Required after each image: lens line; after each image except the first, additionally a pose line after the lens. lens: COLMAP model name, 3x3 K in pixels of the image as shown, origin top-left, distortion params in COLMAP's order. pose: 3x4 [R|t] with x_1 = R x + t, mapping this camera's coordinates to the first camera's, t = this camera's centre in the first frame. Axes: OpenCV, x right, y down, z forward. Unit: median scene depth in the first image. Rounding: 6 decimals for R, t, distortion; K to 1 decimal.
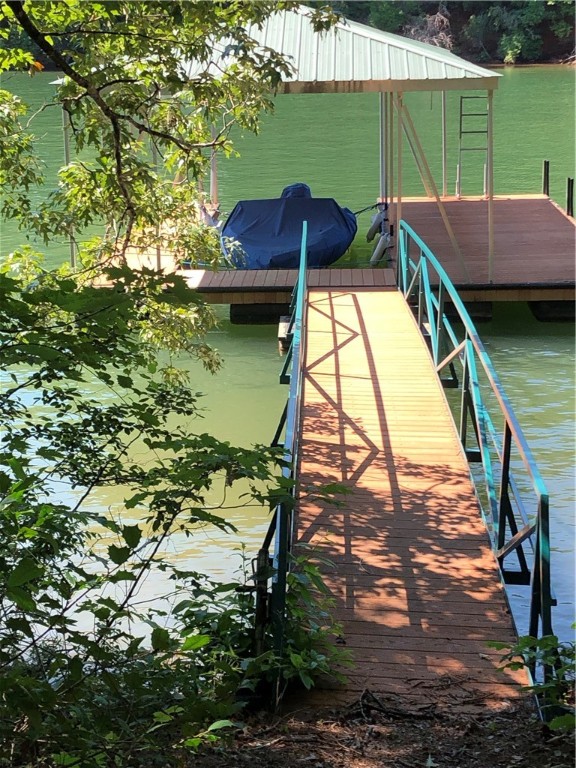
lens RADIAL K [[1394.8, 0, 288.0], [0, 1394.8, 384.0], [0, 0, 1]] dist [-0.002482, -0.013542]
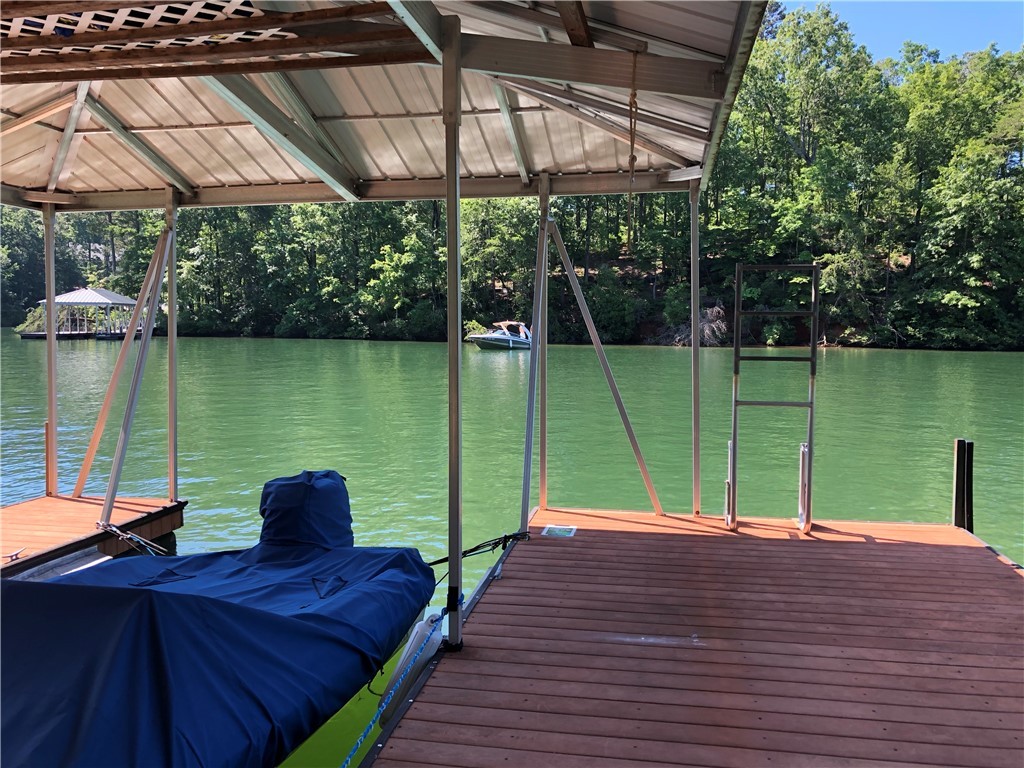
lens RADIAL K [[832.5, 0, 515.1], [0, 832.5, 381.7], [0, 0, 1]] dist [0.020881, -0.020753]
pose [[0.990595, 0.026736, -0.134190, 0.093154], [-0.051980, 0.980732, -0.188317, -0.125254], [0.126570, 0.193521, 0.972898, 0.760276]]
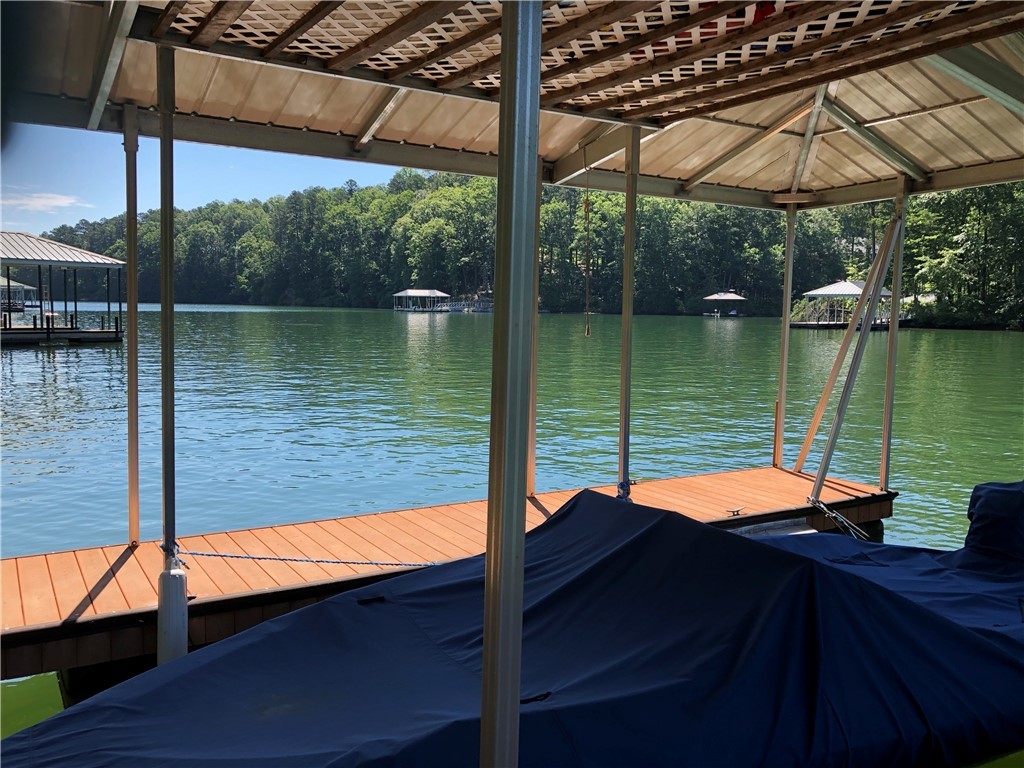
lens RADIAL K [[832.5, 0, 515.1], [0, 832.5, 381.7], [0, 0, 1]] dist [0.020881, -0.020753]
pose [[0.552846, 0.091035, -0.828296, 0.103661], [-0.234058, 0.970961, -0.049507, -0.125173], [0.799736, 0.221239, 0.558100, 0.761958]]
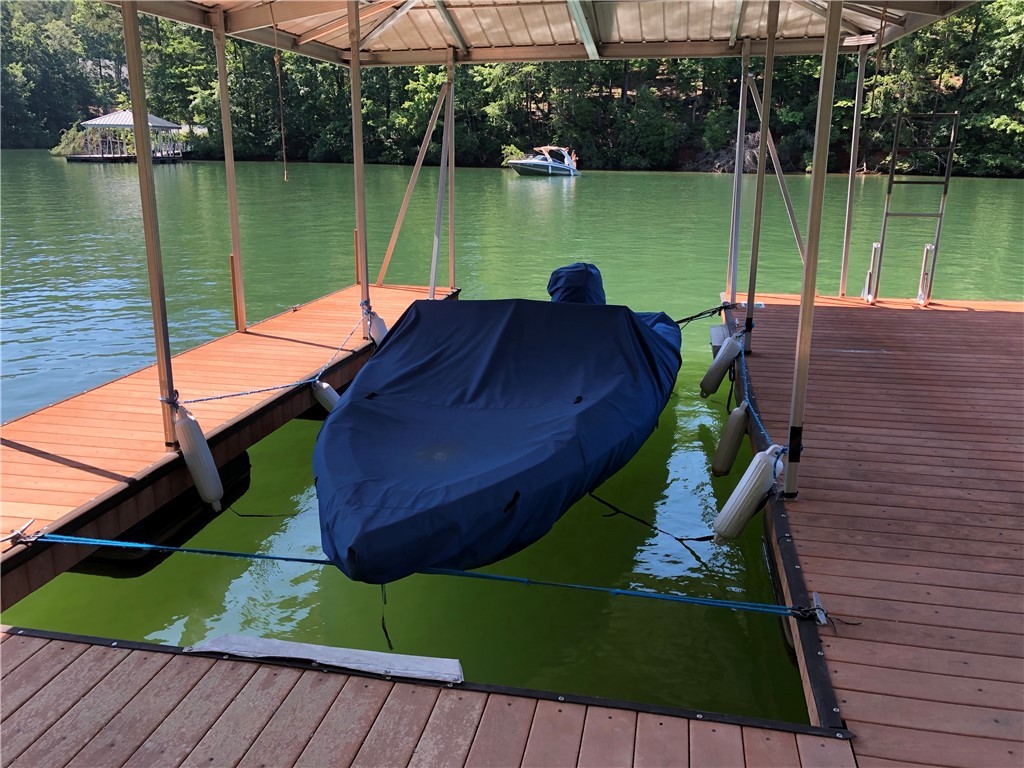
lens RADIAL K [[832.5, 0, 515.1], [0, 832.5, 381.7], [0, 0, 1]] dist [0.020881, -0.020753]
pose [[0.987418, 0.062480, -0.145268, 0.032182], [-0.060877, 0.998026, 0.015454, -0.097501], [0.145947, -0.006416, 0.989272, 0.648809]]
